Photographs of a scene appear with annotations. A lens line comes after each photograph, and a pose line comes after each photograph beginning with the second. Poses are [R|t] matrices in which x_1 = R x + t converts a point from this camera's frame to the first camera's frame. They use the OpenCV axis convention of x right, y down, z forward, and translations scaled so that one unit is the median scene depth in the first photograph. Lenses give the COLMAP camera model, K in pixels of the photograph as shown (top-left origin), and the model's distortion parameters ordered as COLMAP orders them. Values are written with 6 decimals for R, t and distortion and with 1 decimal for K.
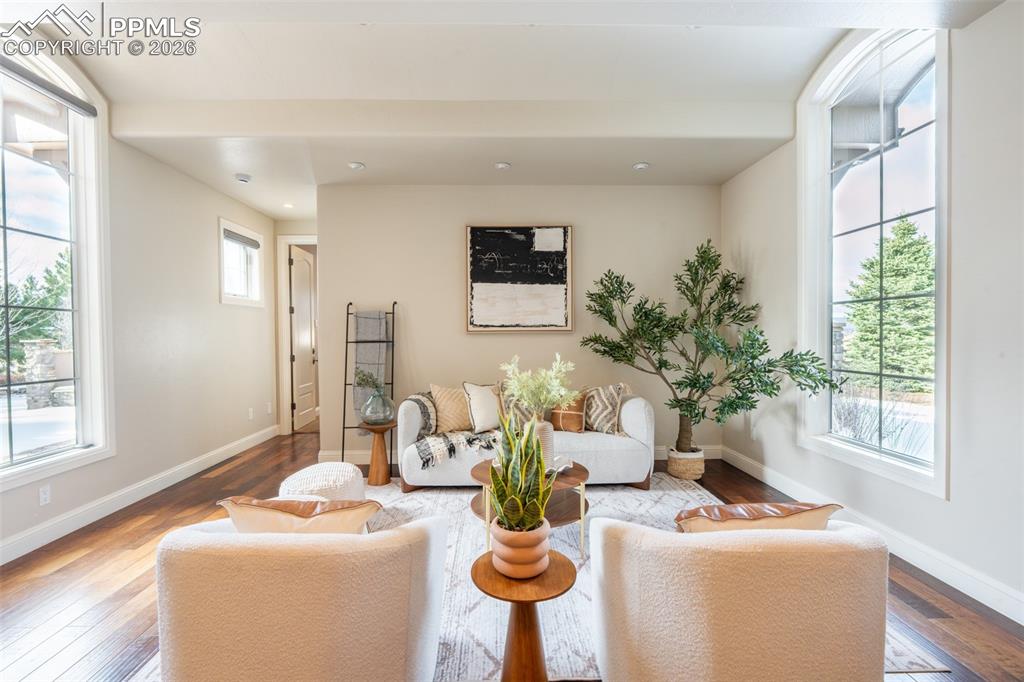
lens RADIAL K [[460.7, 0, 512.0], [0, 460.7, 341.0], [0, 0, 1]] dist [-0.013331, -0.000167]
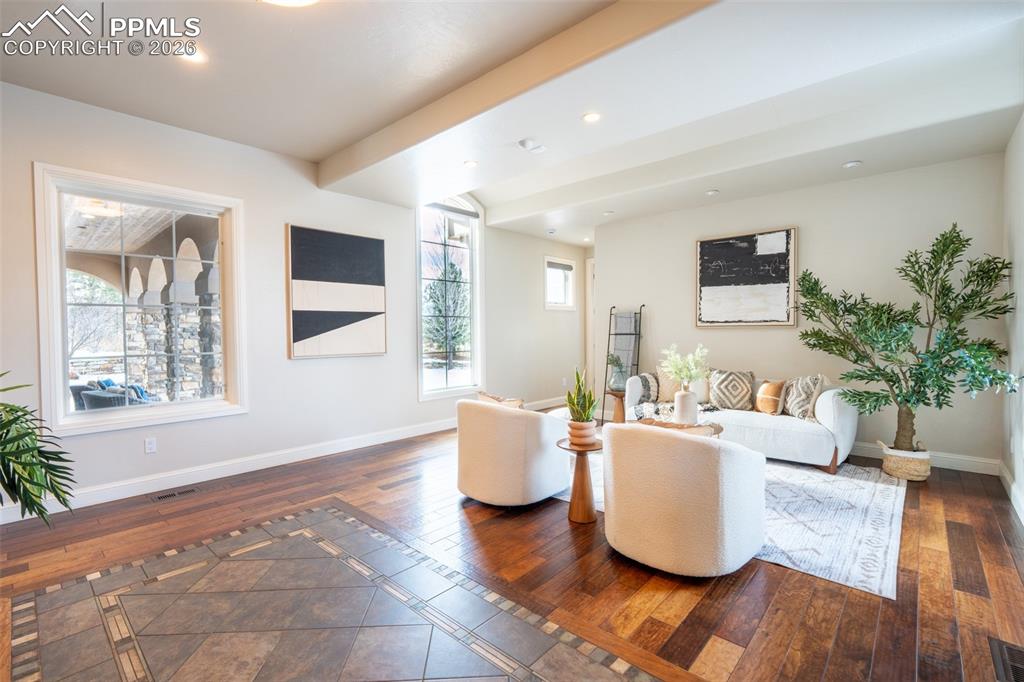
lens RADIAL K [[460.7, 0, 512.0], [0, 460.7, 341.0], [0, 0, 1]] dist [-0.013331, -0.000167]
pose [[0.718712, 0.017325, -0.695092, 0.407592], [-0.008859, 0.999837, 0.015760, 0.003145], [0.695251, -0.005169, 0.718748, -0.234305]]
